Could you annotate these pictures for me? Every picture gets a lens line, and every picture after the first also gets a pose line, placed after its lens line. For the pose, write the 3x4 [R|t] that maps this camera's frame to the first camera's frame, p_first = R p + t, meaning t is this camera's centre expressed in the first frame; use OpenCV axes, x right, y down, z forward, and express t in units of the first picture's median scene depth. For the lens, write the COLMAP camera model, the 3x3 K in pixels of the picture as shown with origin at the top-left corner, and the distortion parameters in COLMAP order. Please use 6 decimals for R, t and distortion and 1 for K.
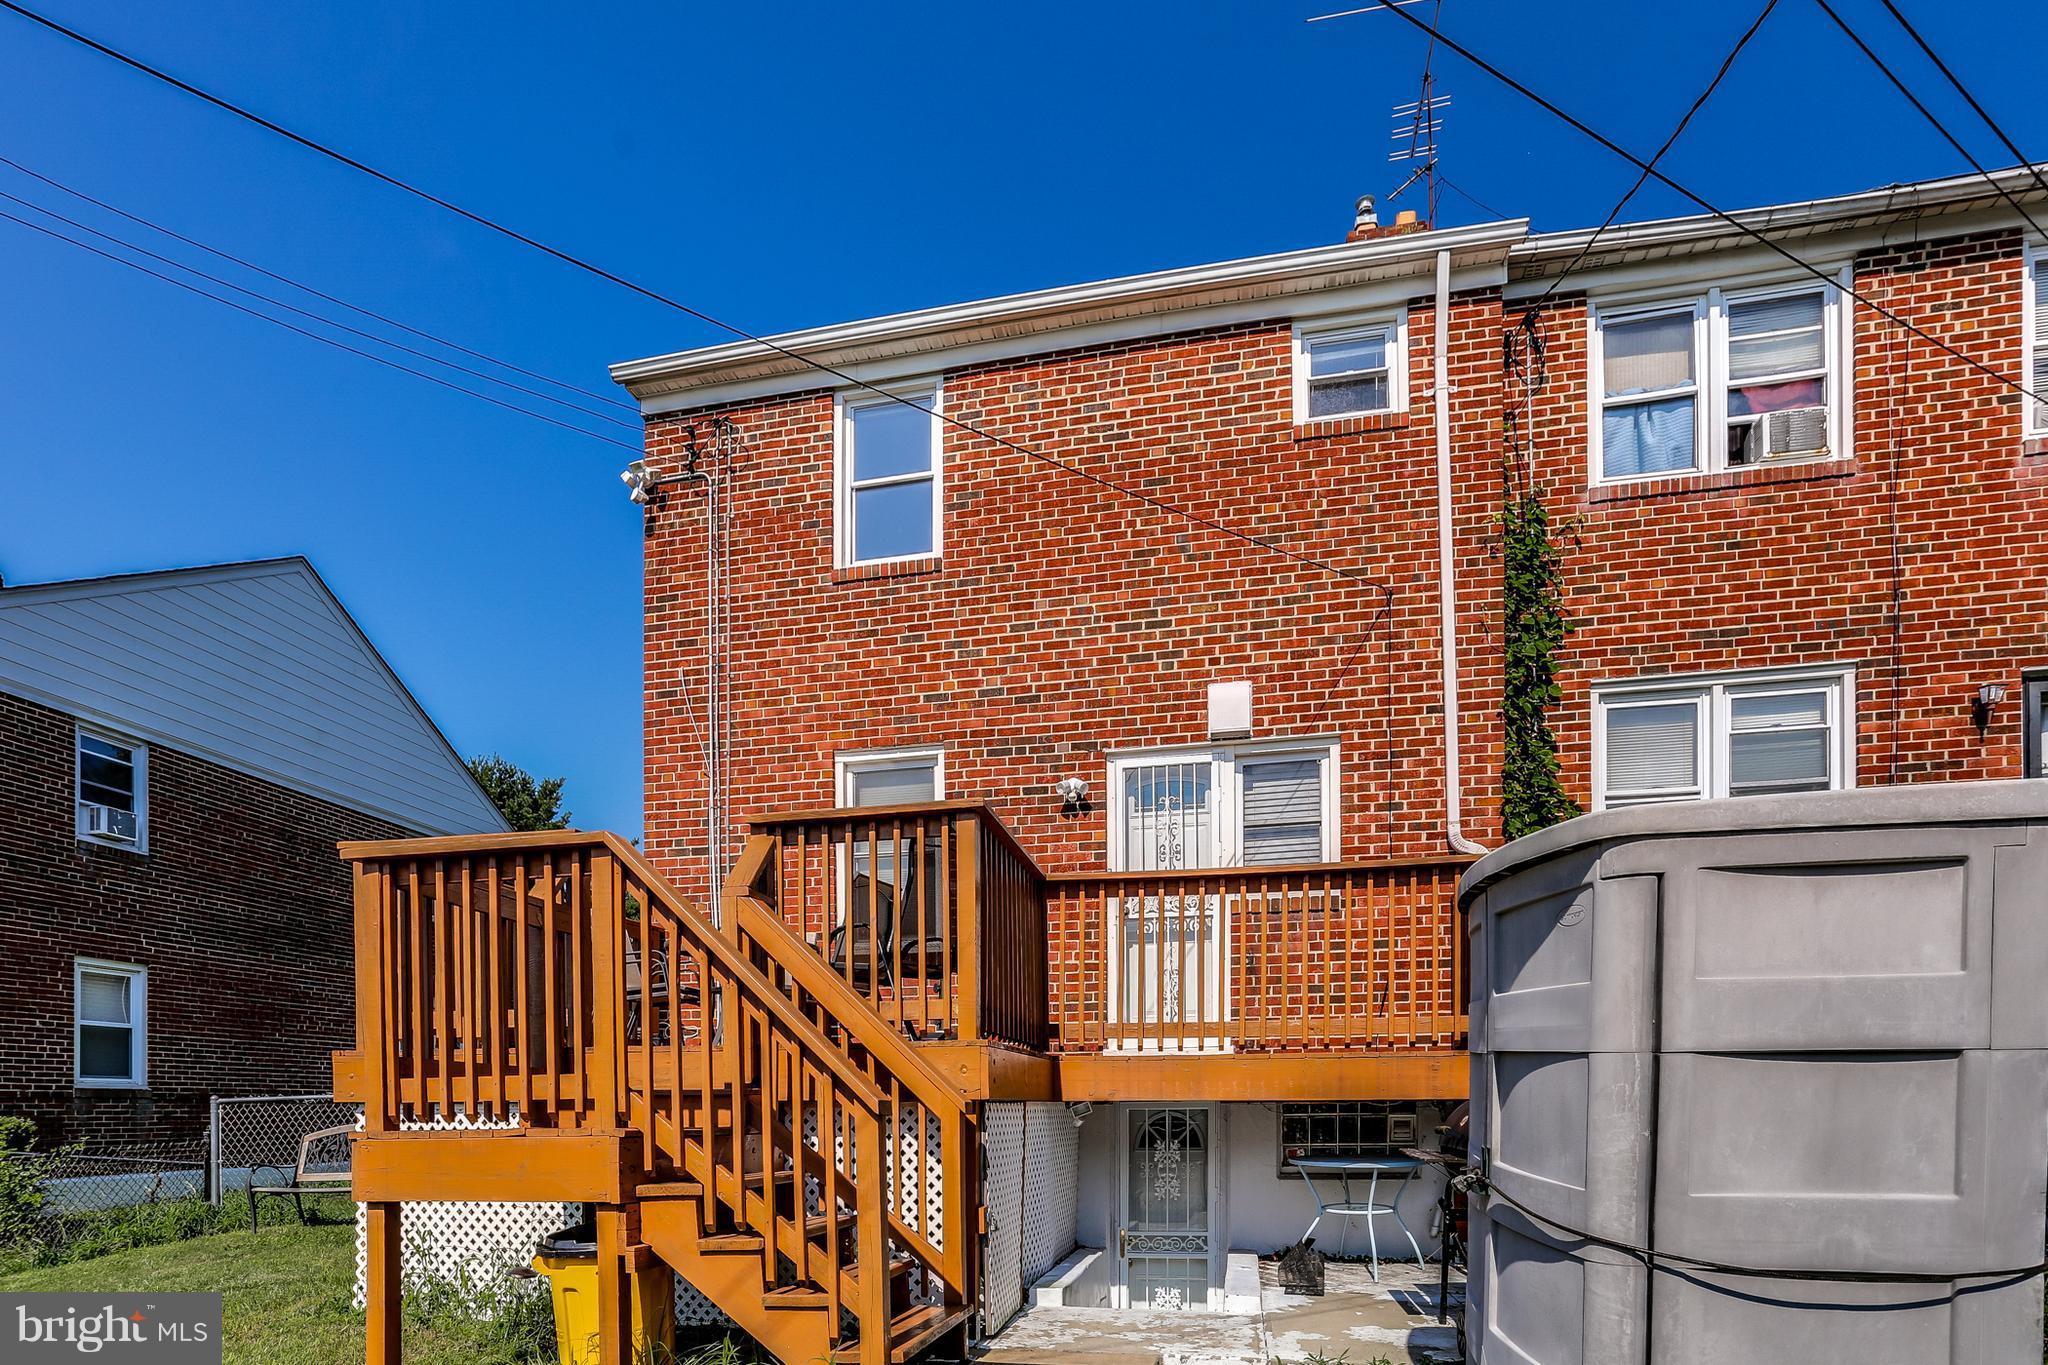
lens RADIAL K [[1051.7, 0, 1024.7], [0, 1051.7, 855.2], [0, 0, 1]] dist [-0.050352, 0.026889]
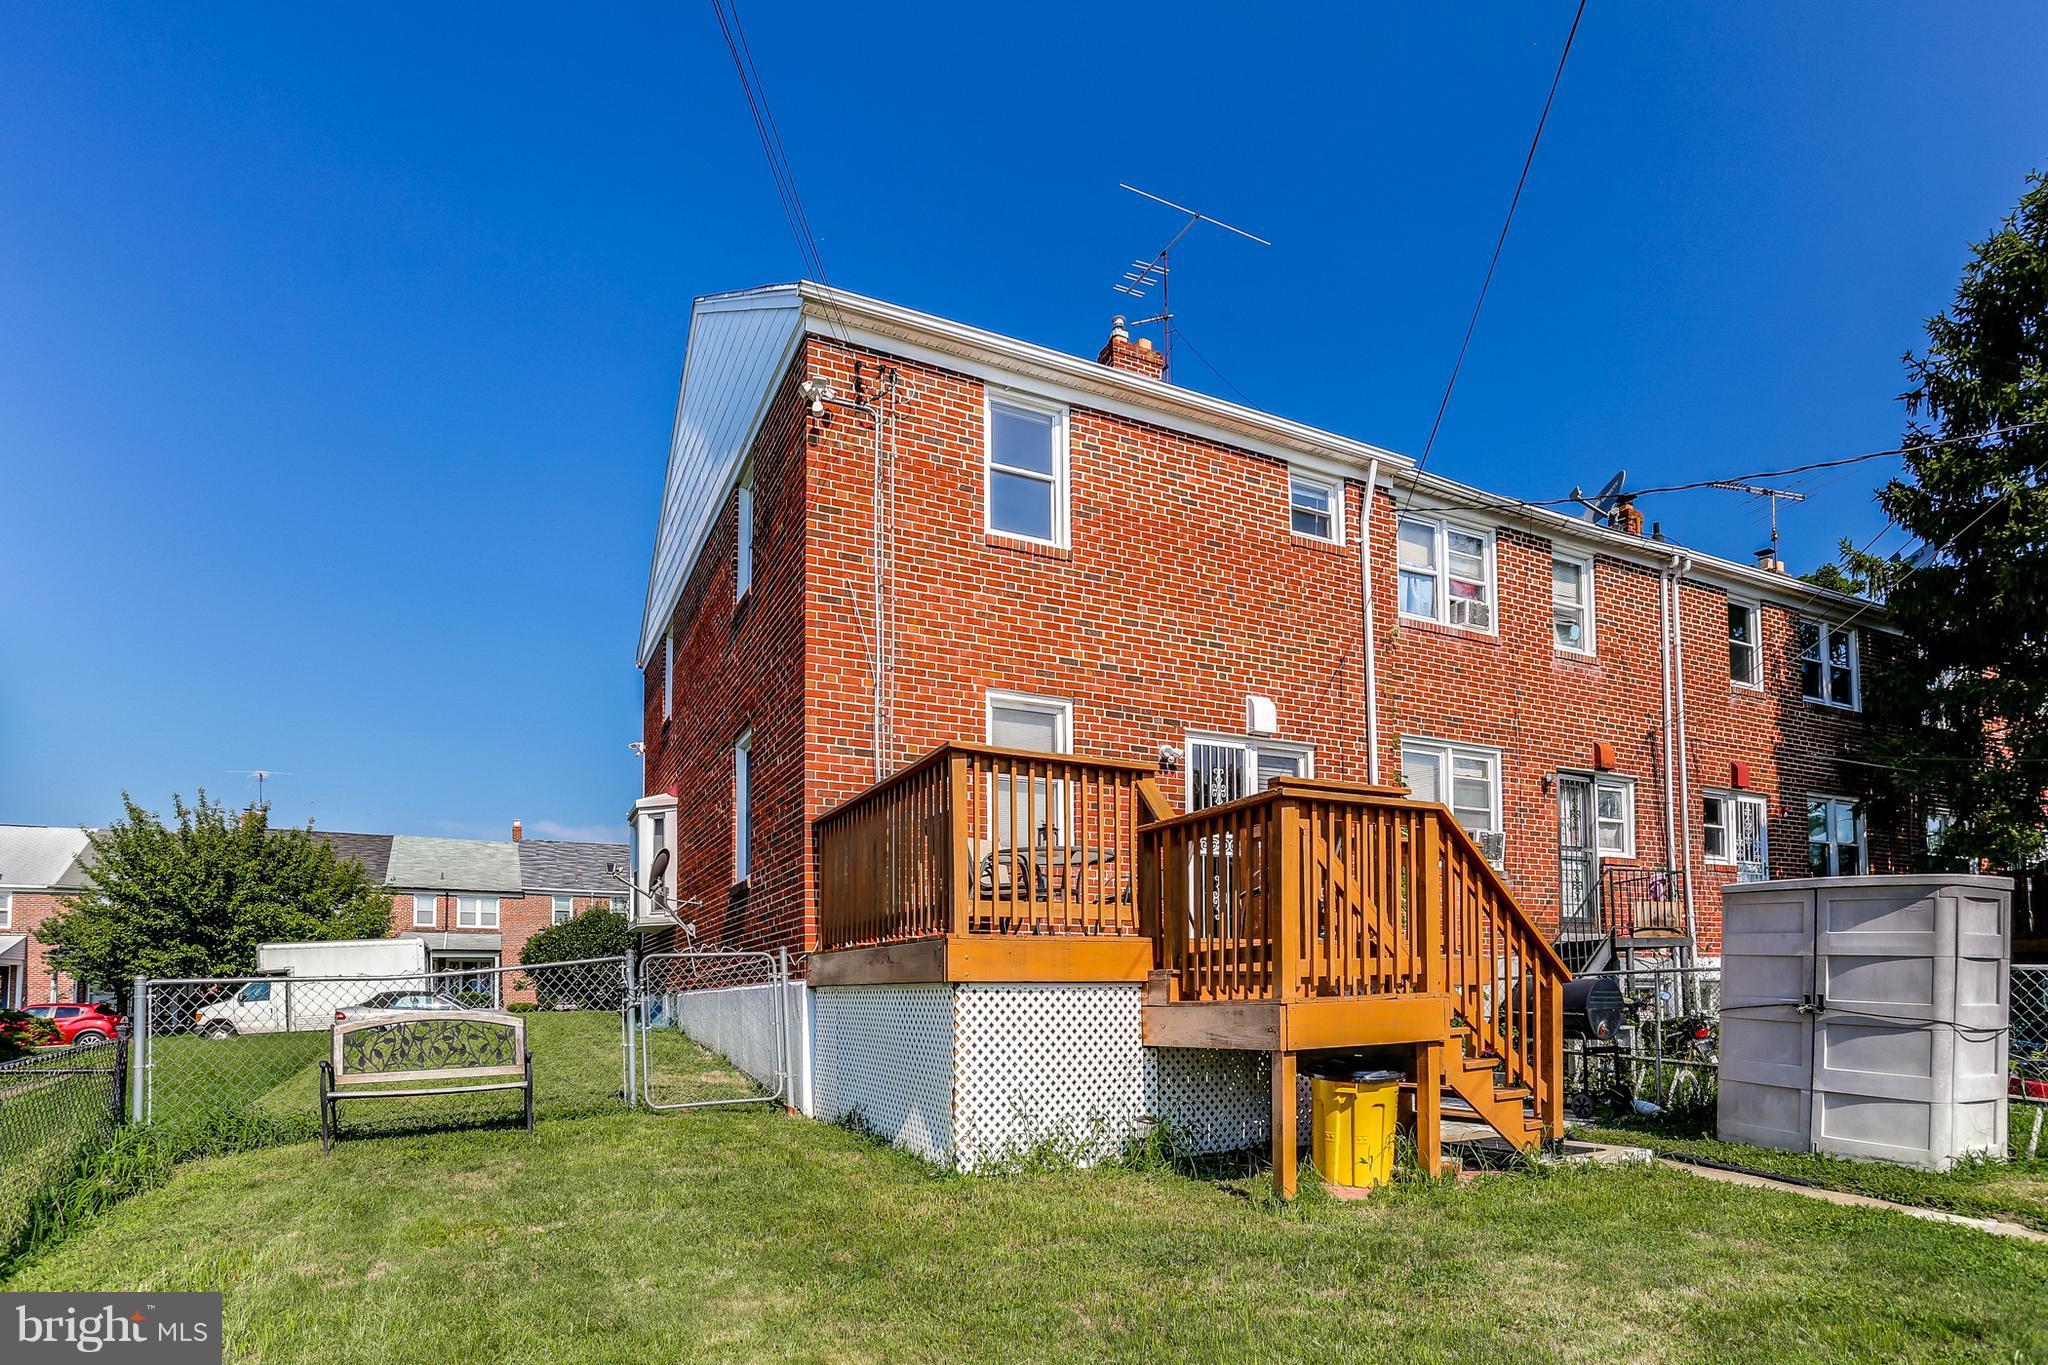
lens RADIAL K [[998.8, 0, 1029.2], [0, 998.8, 672.3], [0, 0, 1]] dist [-0.045422, 0.023913]
pose [[0.795504, 0.191962, 0.574738, -0.814231], [-0.136447, 0.980882, -0.138754, 0.035761], [-0.590385, 0.031958, 0.806489, 0.062258]]
